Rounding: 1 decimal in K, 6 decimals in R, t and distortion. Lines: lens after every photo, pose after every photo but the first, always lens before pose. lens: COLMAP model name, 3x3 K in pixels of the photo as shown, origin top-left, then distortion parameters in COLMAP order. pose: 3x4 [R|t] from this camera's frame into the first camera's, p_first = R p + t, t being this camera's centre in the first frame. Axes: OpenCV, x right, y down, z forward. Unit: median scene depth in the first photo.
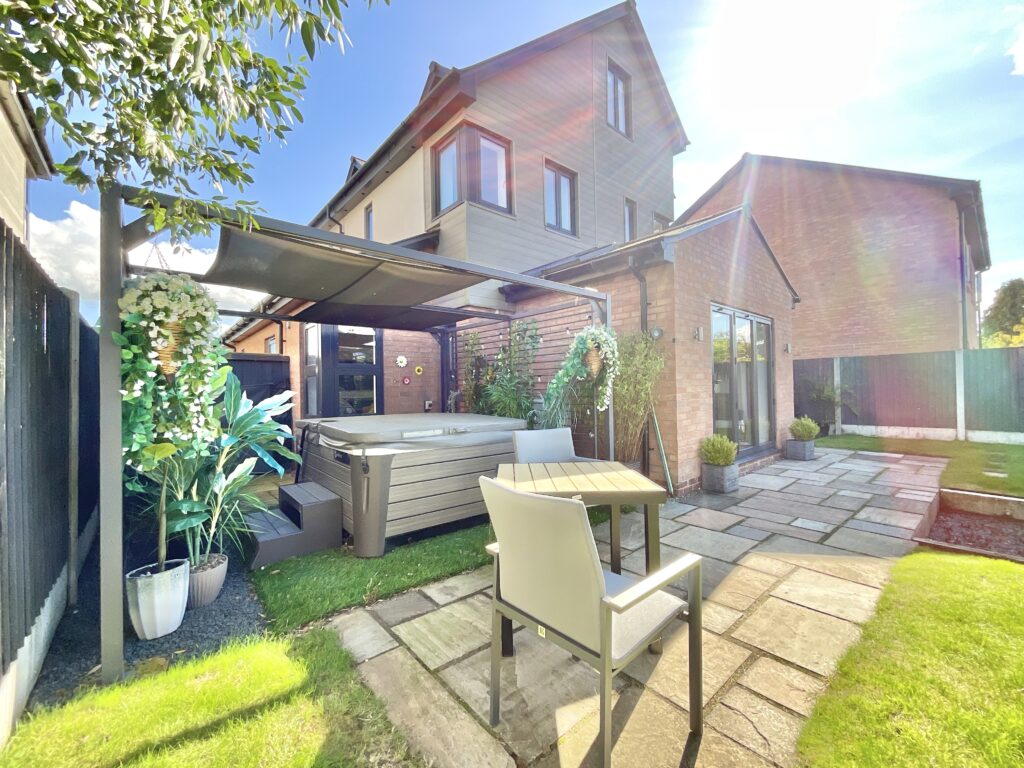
lens RADIAL K [[415.6, 0, 510.1], [0, 415.6, 383.4], [0, 0, 1]] dist [0.005246, 0.000115]
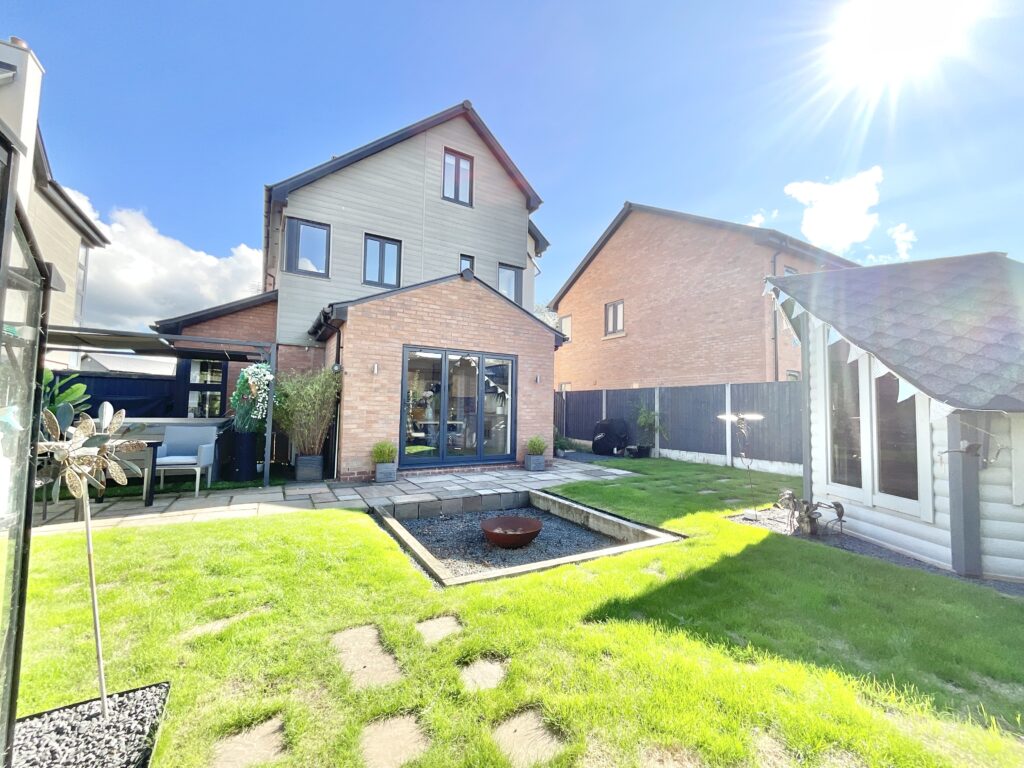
lens RADIAL K [[415.6, 0, 504.8], [0, 415.6, 381.6], [0, 0, 1]] dist [0.005246, 0.000115]
pose [[0.984105, 0.025014, -0.175818, 0.596585], [-0.033687, 0.998349, -0.046522, -0.012954], [0.174364, 0.051706, 0.983323, -0.164138]]
